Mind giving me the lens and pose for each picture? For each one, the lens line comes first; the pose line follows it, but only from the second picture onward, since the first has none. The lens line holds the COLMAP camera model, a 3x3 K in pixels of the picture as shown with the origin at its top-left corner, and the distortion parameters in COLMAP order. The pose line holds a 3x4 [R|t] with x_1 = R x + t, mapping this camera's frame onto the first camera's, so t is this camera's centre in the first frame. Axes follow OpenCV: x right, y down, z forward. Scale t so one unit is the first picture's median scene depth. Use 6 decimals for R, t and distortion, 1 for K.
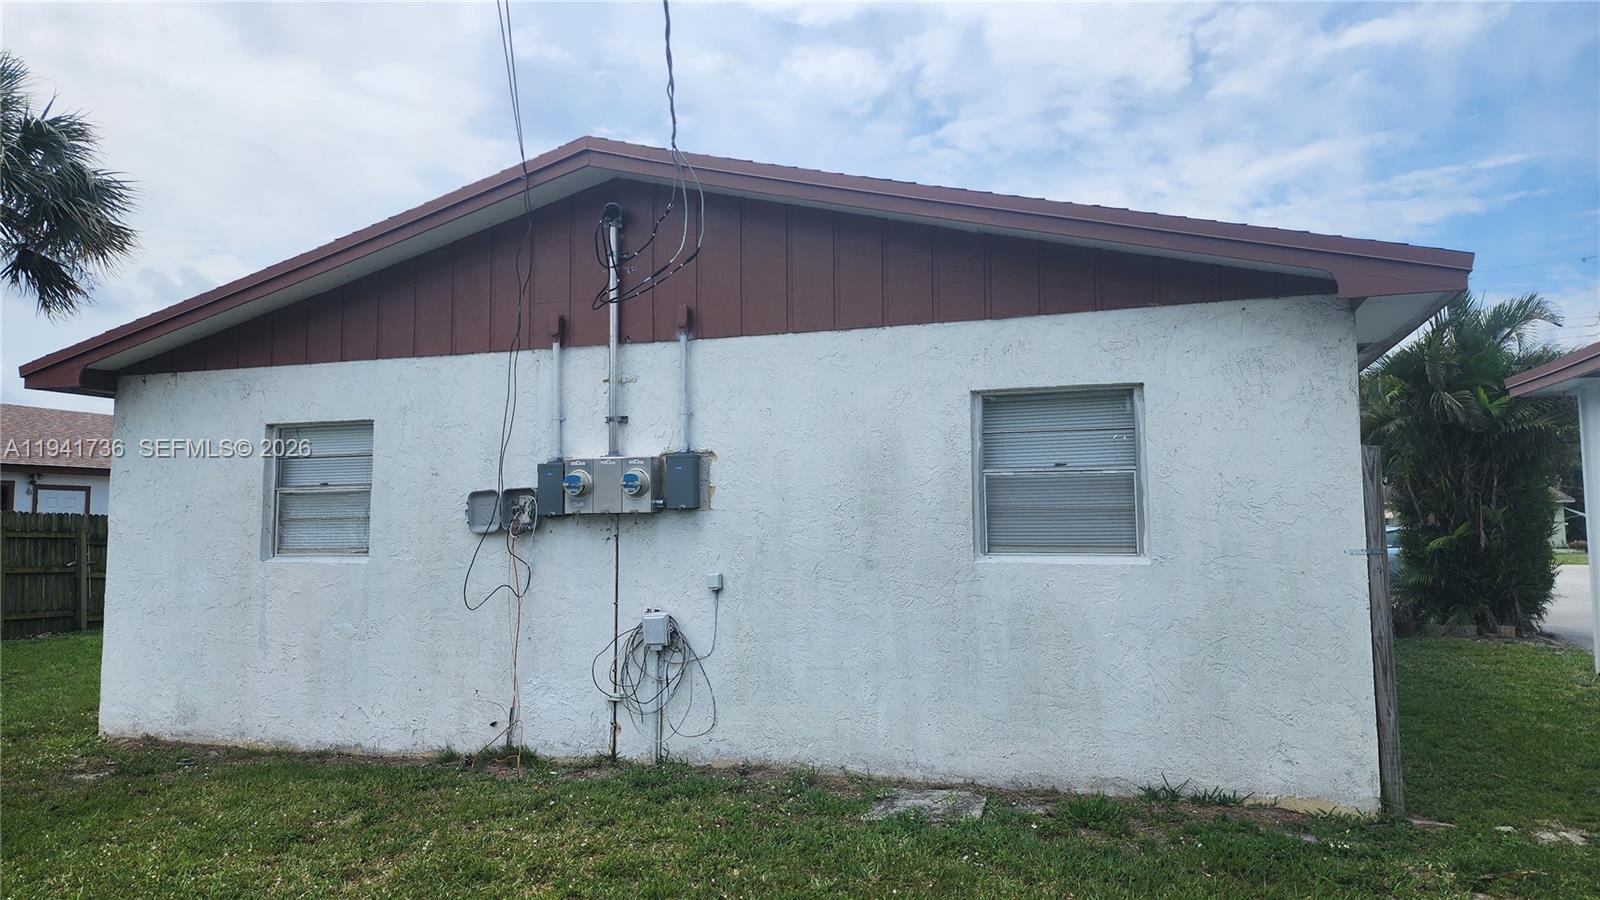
lens RADIAL K [[1059.5, 0, 803.0], [0, 1059.5, 440.3], [0, 0, 1]] dist [0.084061, -0.071647]
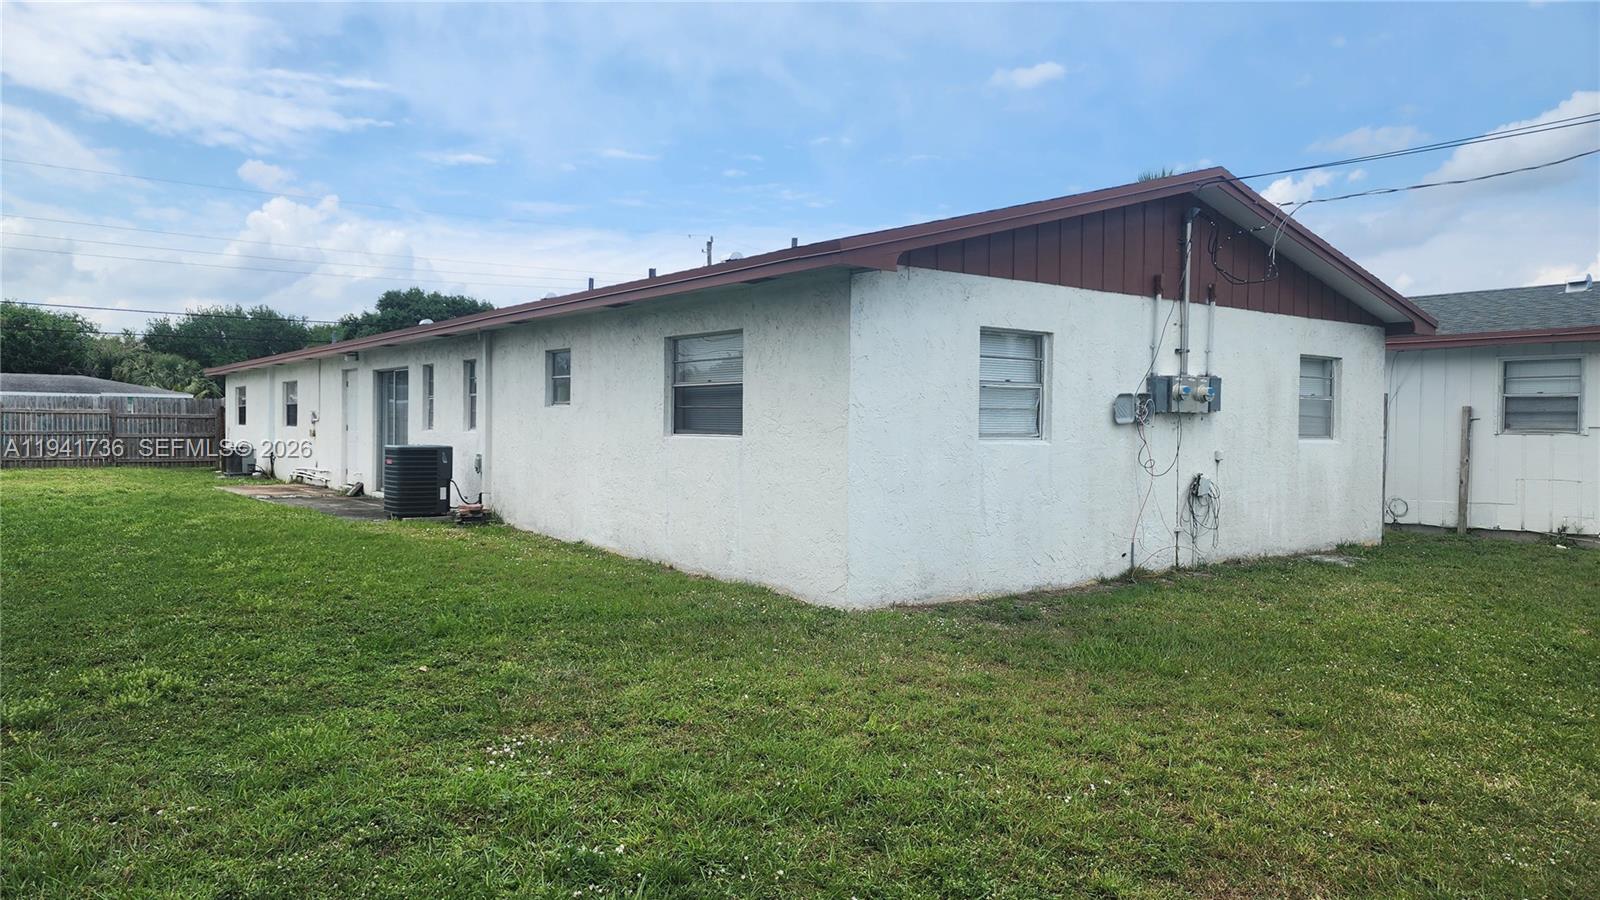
lens RADIAL K [[1059.5, 0, 783.6], [0, 1059.5, 439.5], [0, 0, 1]] dist [0.084061, -0.071647]
pose [[0.565873, -0.000124, 0.824492, -1.813106], [-0.083225, 0.994884, 0.057270, 0.068077], [-0.820281, -0.101025, 0.562968, 0.604967]]
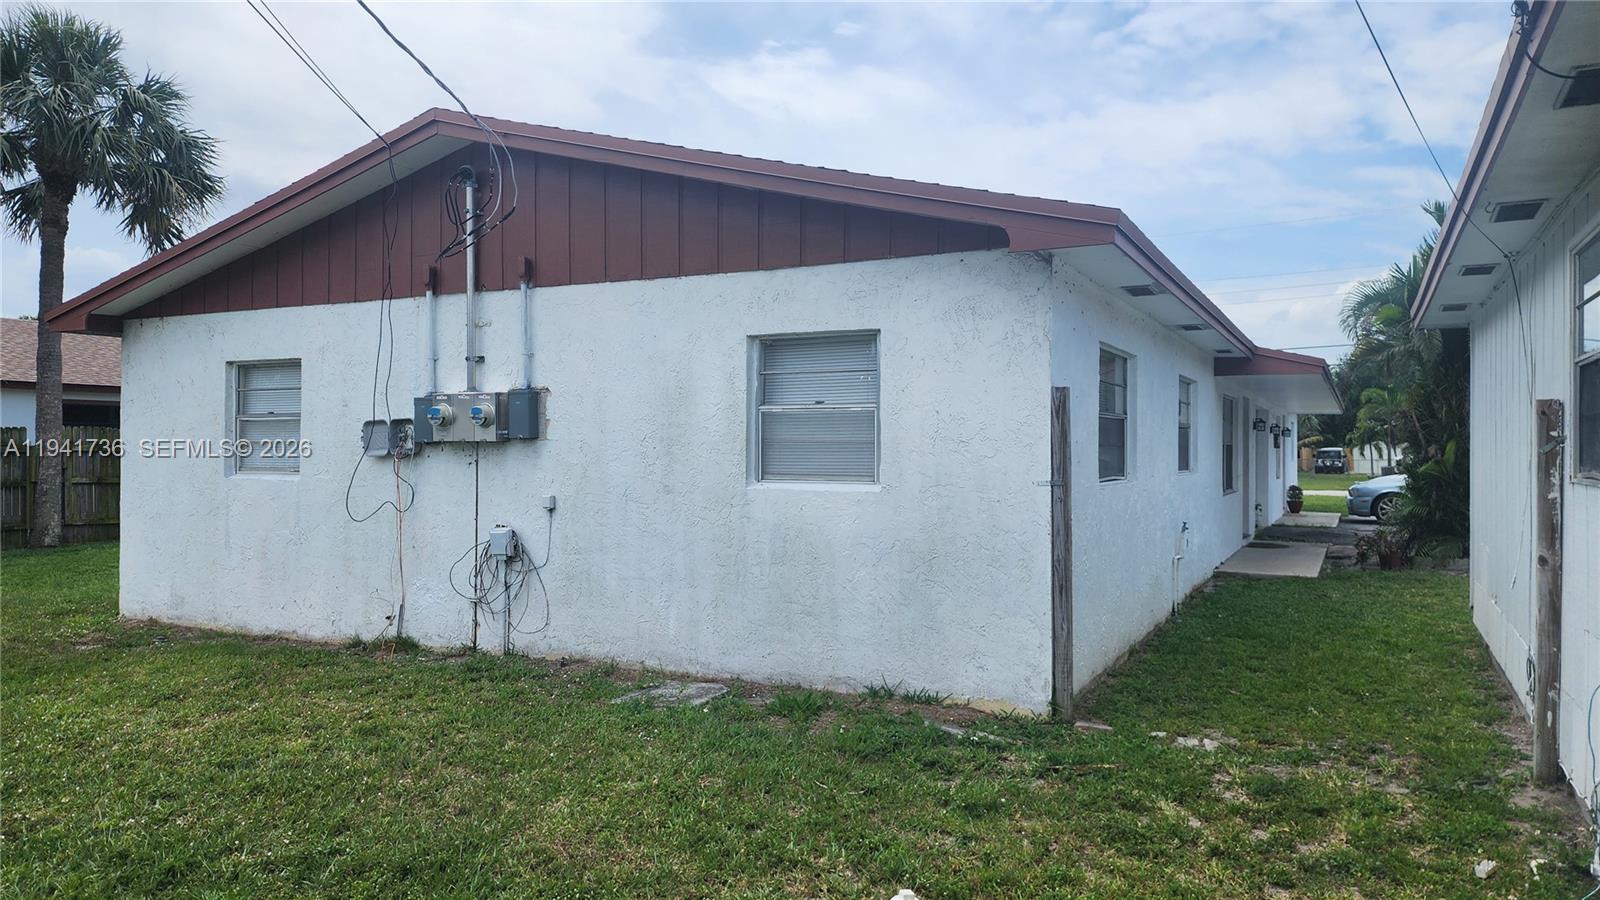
lens RADIAL K [[1059.5, 0, 815.4], [0, 1059.5, 441.5], [0, 0, 1]] dist [0.084061, -0.071647]
pose [[0.988788, 0.008410, -0.149092, 0.367158], [0.003198, 0.996991, 0.077448, -0.019722], [0.149295, -0.077056, 0.985786, -0.084969]]
